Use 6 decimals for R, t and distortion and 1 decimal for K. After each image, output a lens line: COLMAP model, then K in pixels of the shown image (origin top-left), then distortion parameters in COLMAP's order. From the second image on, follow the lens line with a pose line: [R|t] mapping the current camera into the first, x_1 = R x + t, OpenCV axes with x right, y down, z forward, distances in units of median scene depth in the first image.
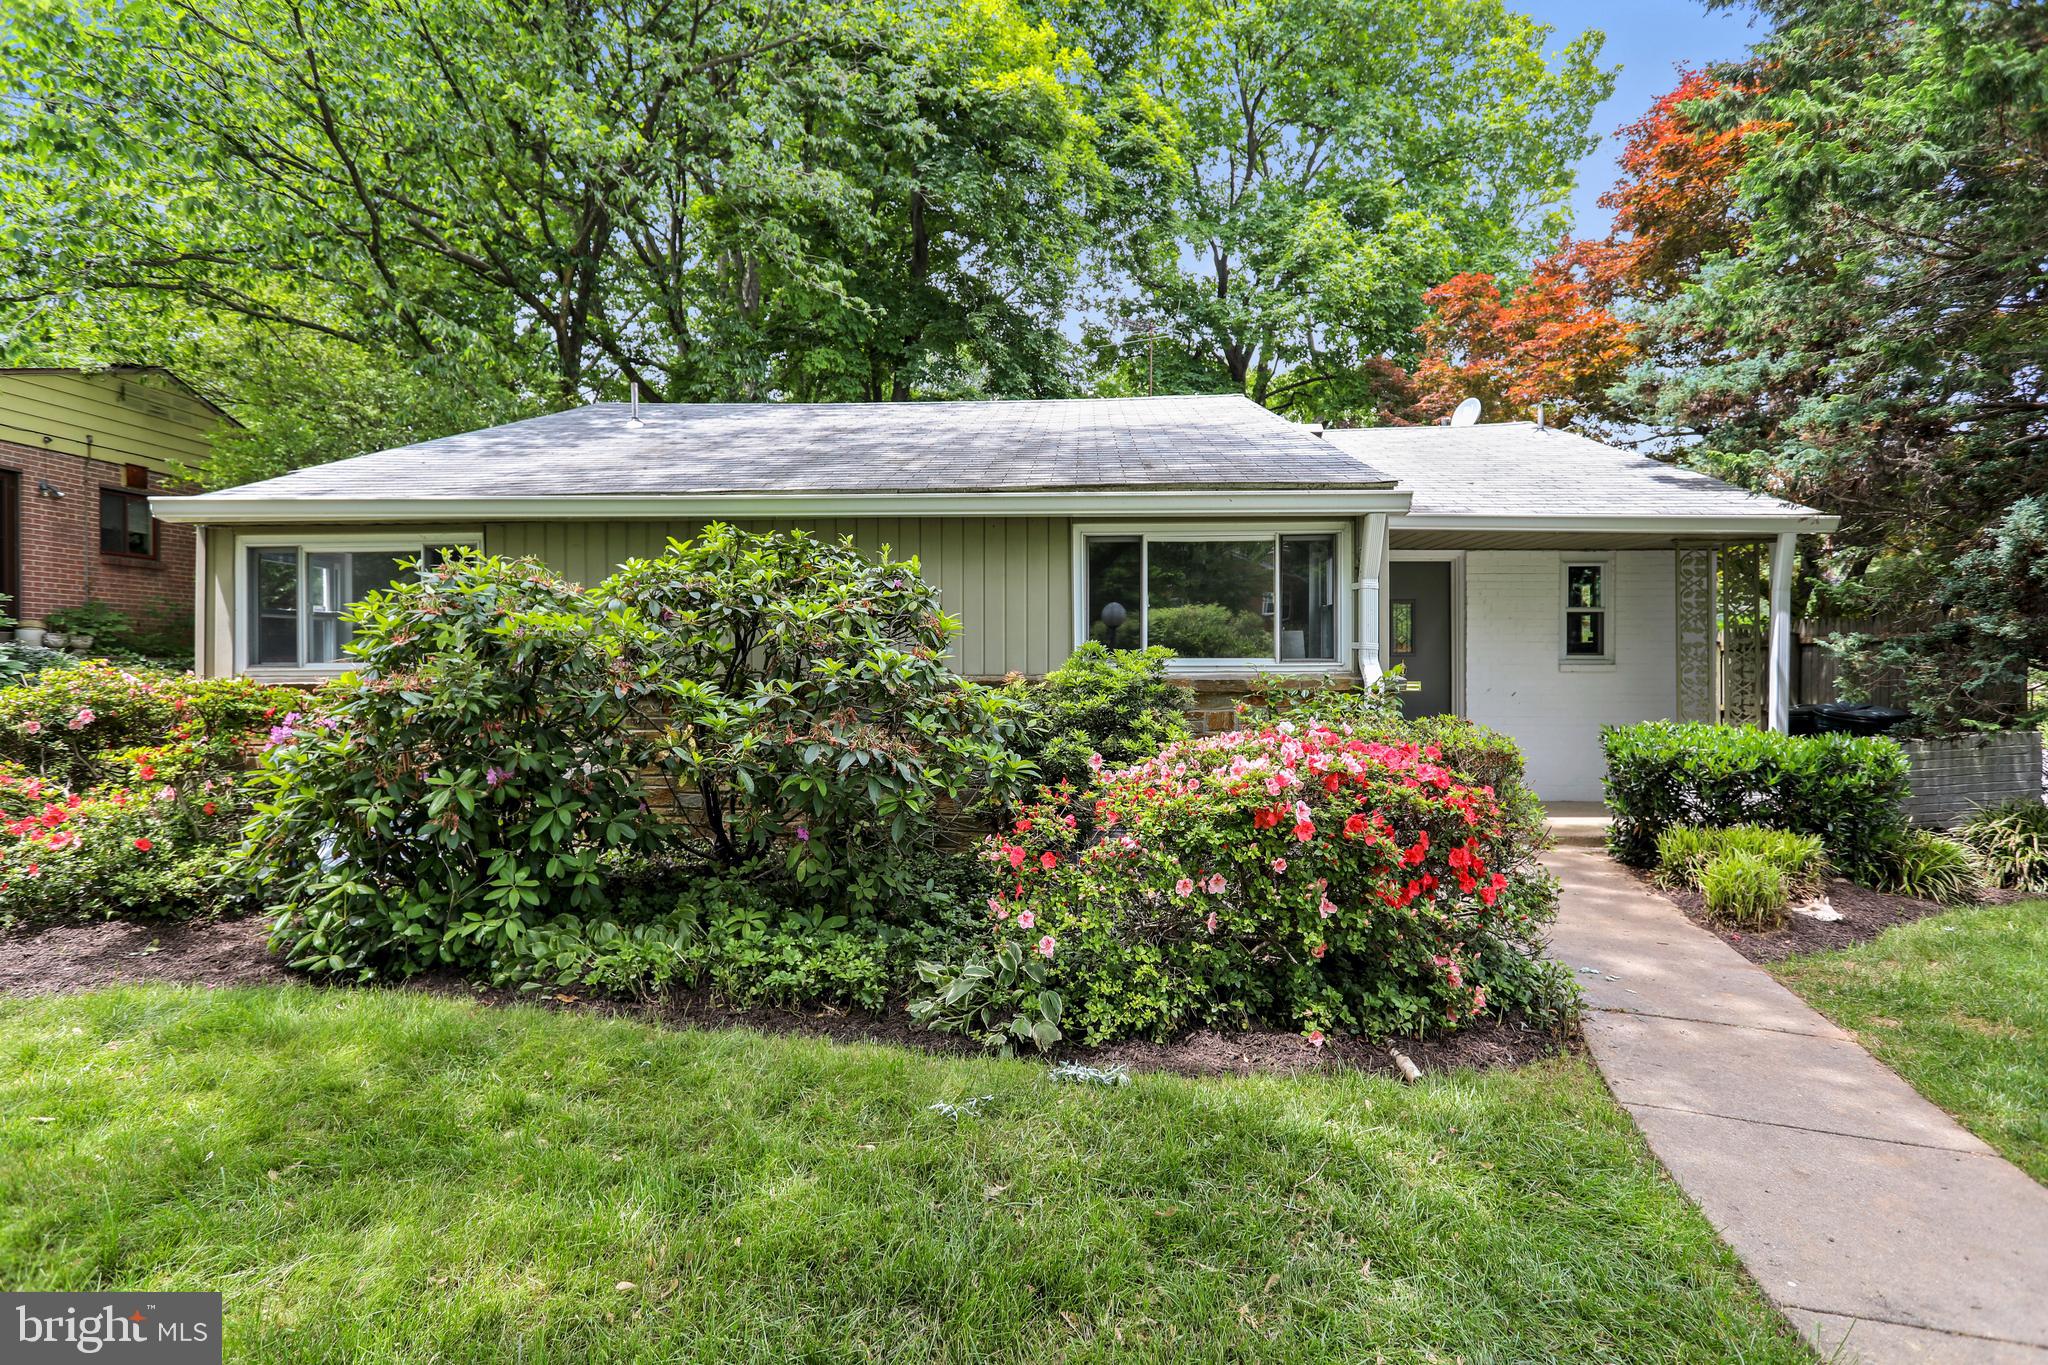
lens RADIAL K [[978.1, 0, 1024.0], [0, 978.1, 682.5], [0, 0, 1]] dist [0.001688, 0.001152]
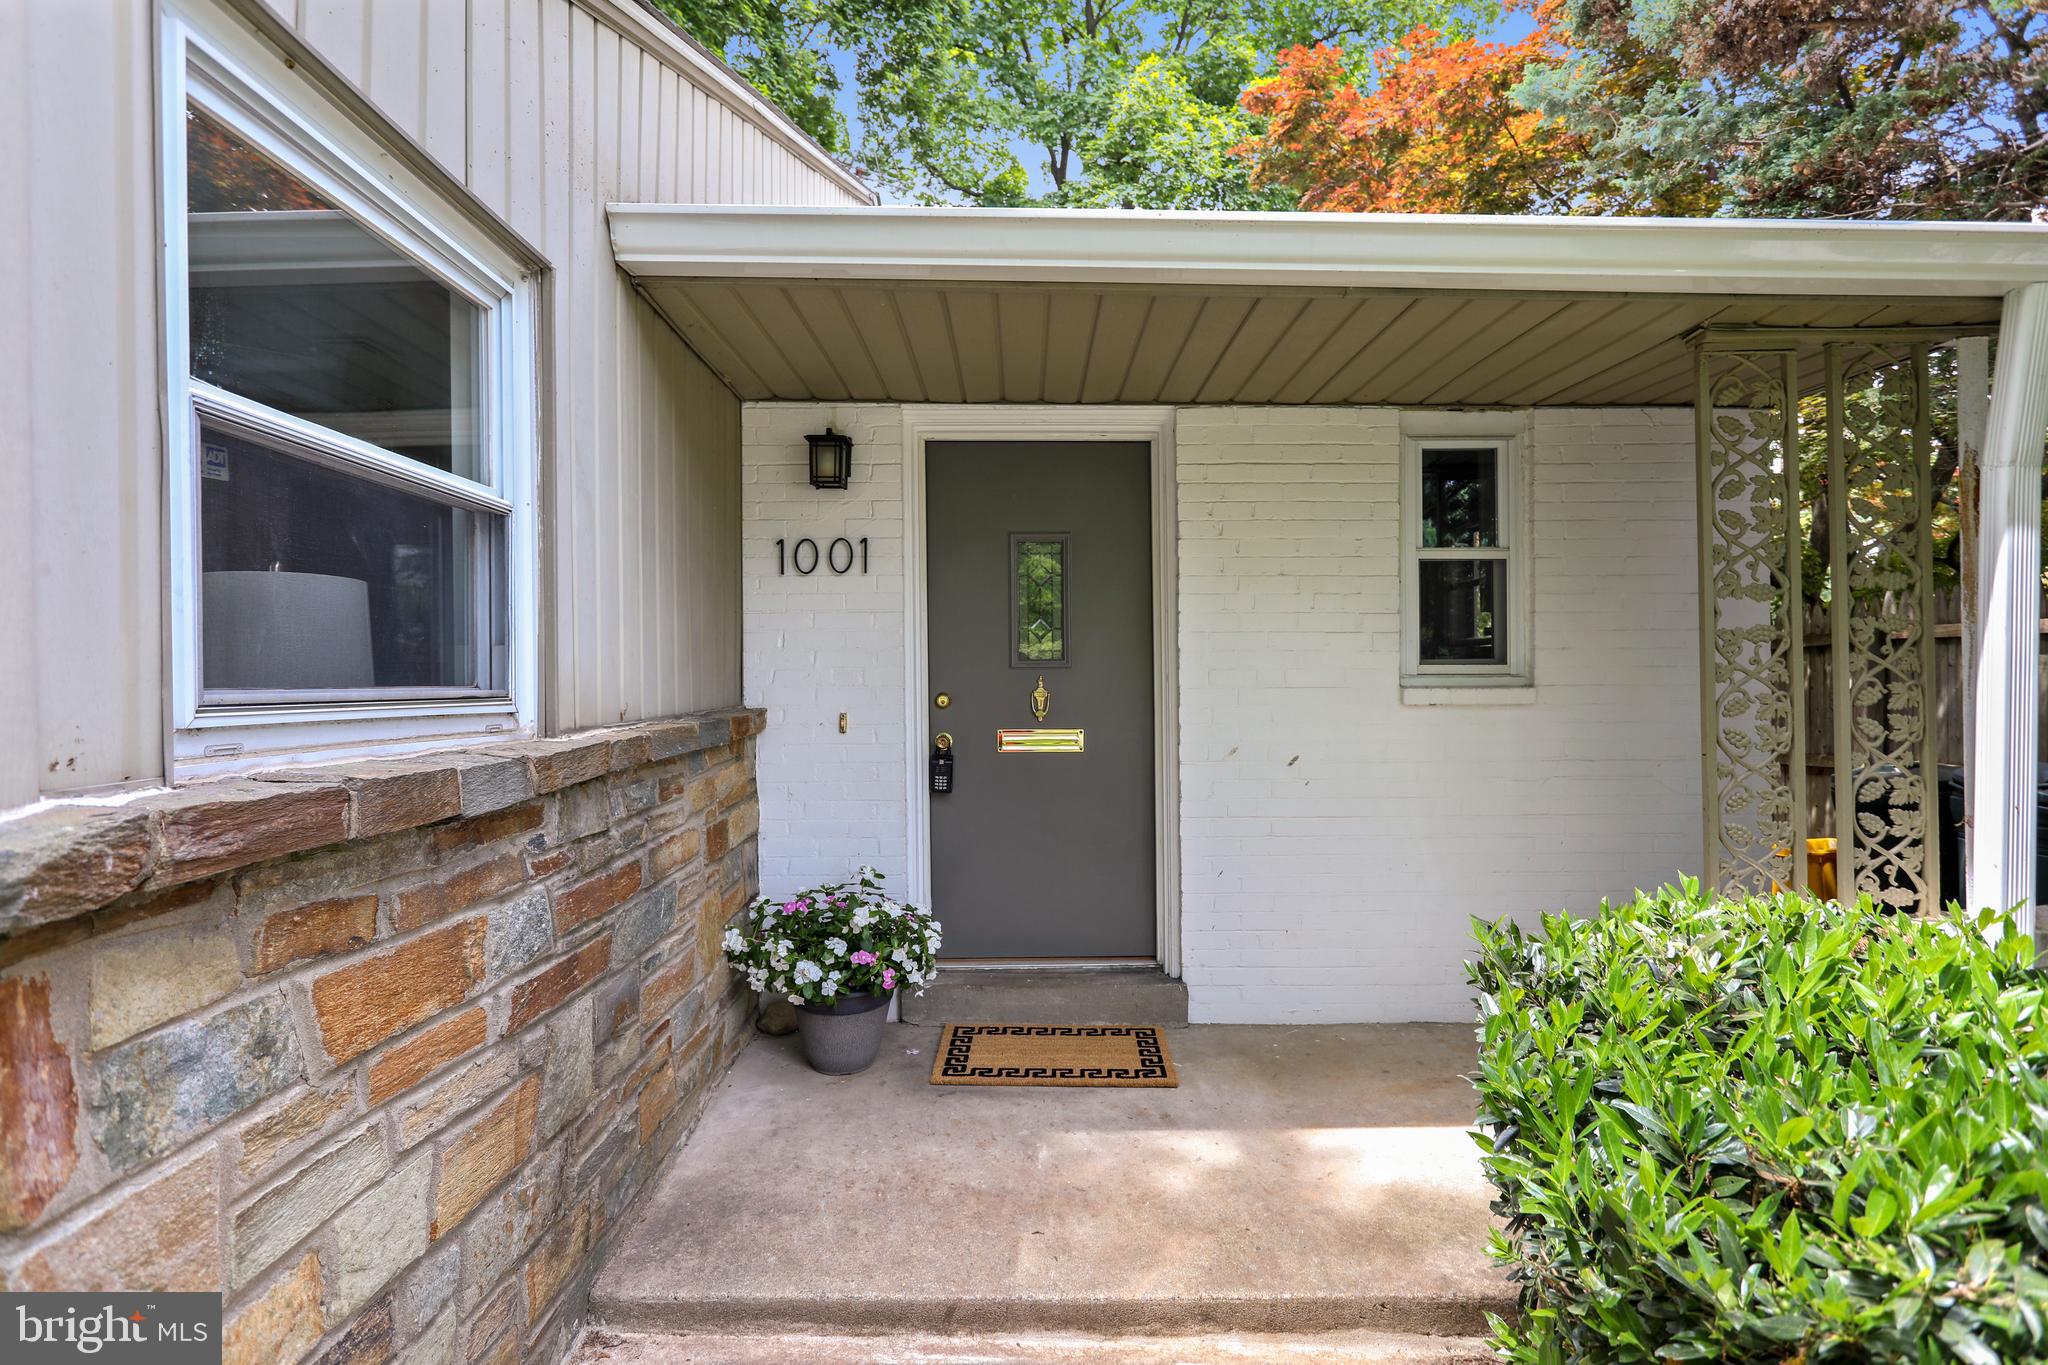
lens RADIAL K [[978.1, 0, 1024.0], [0, 978.1, 682.5], [0, 0, 1]] dist [0.001688, 0.001152]
pose [[0.998438, -0.004511, 0.055685, 0.483620], [0.005020, 0.999947, -0.009000, -0.023066], [-0.055641, 0.009265, 0.998408, 0.792258]]
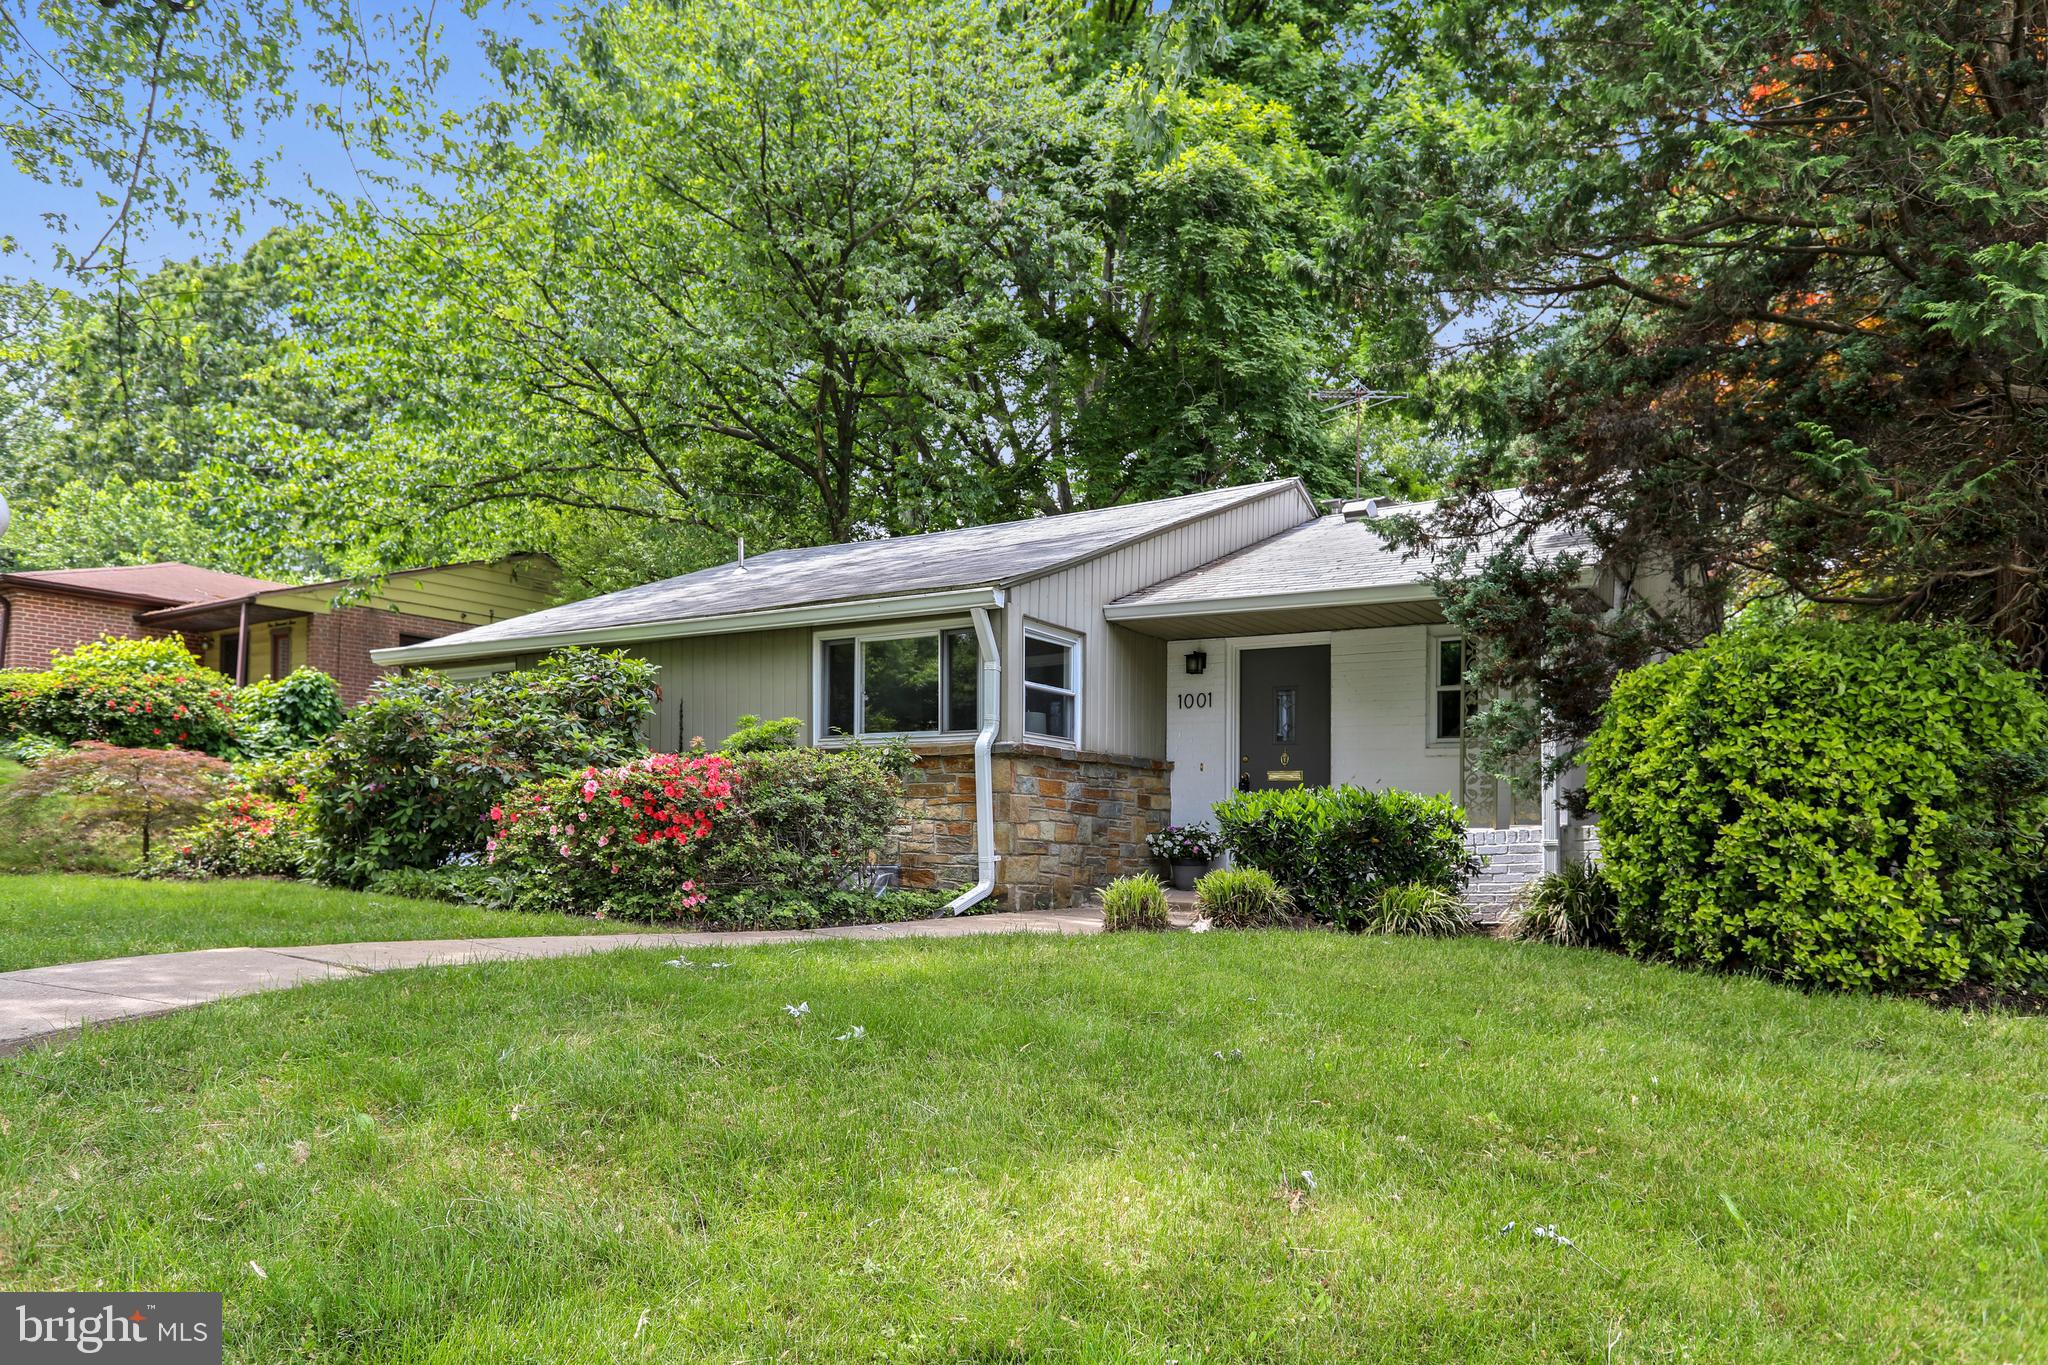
lens RADIAL K [[1300.7, 0, 1021.5], [0, 1300.7, 748.0], [0, 0, 1]] dist [0.068294, -0.074944]
pose [[0.860349, -0.017000, -0.509422, 1.113372], [-0.028490, 0.996277, -0.081362, 0.121013], [0.508908, 0.084513, 0.856662, -0.325098]]
